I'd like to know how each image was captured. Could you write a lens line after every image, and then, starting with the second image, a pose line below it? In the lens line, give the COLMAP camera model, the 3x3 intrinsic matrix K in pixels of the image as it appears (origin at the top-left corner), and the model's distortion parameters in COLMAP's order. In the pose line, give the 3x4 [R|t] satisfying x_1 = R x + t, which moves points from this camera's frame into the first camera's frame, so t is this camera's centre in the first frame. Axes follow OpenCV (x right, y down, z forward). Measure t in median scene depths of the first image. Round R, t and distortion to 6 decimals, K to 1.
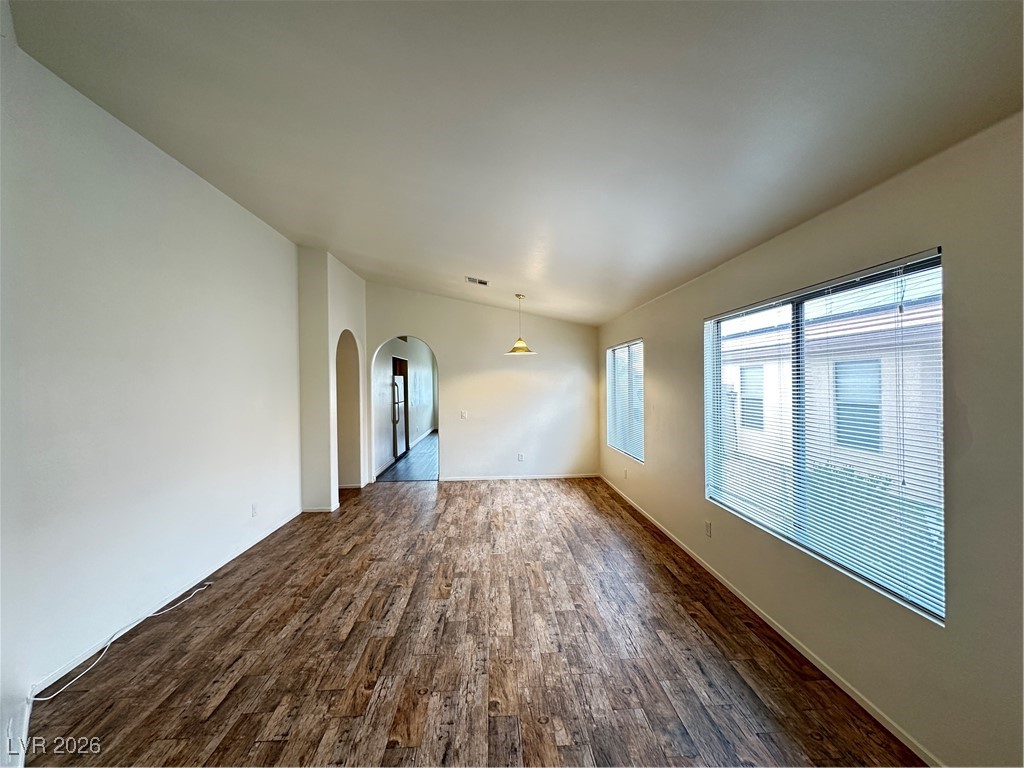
lens RADIAL K [[407.8, 0, 512.1], [0, 407.8, 384.4], [0, 0, 1]] dist [0.000794, -0.000001]
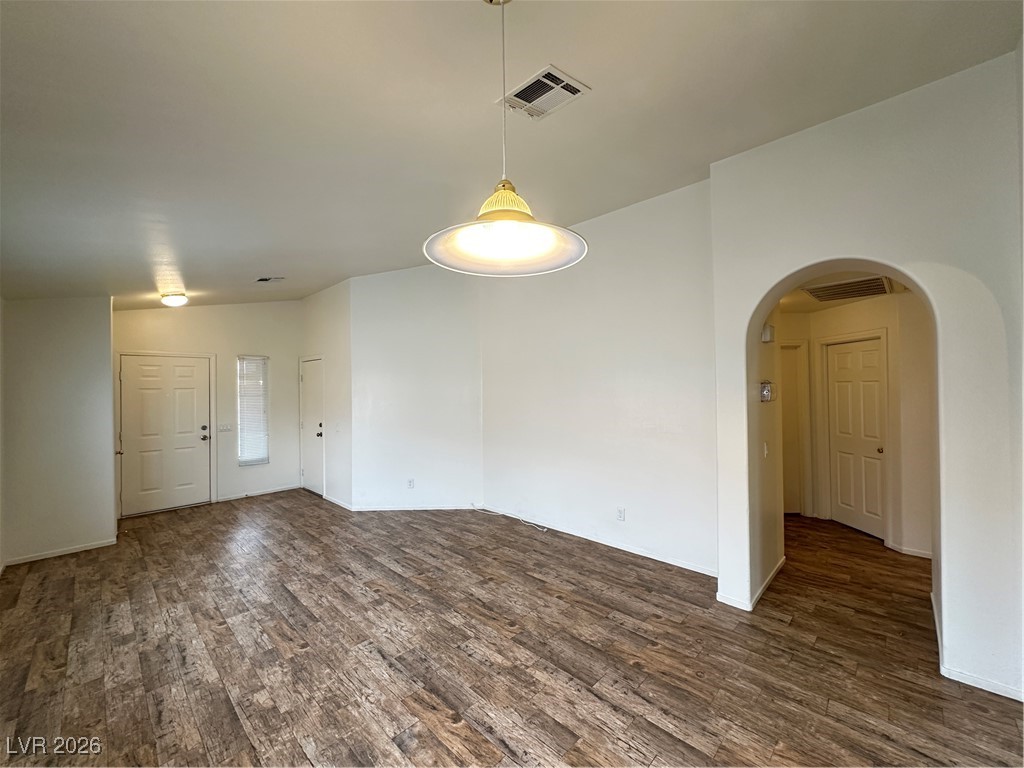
lens RADIAL K [[407.8, 0, 508.6], [0, 407.8, 383.0], [0, 0, 1]] dist [0.000794, -0.000001]
pose [[-0.734926, 0.015061, -0.677980, 0.275594], [0.019690, 0.999806, 0.000867, -0.013296], [0.677861, -0.012712, -0.735080, 1.936731]]
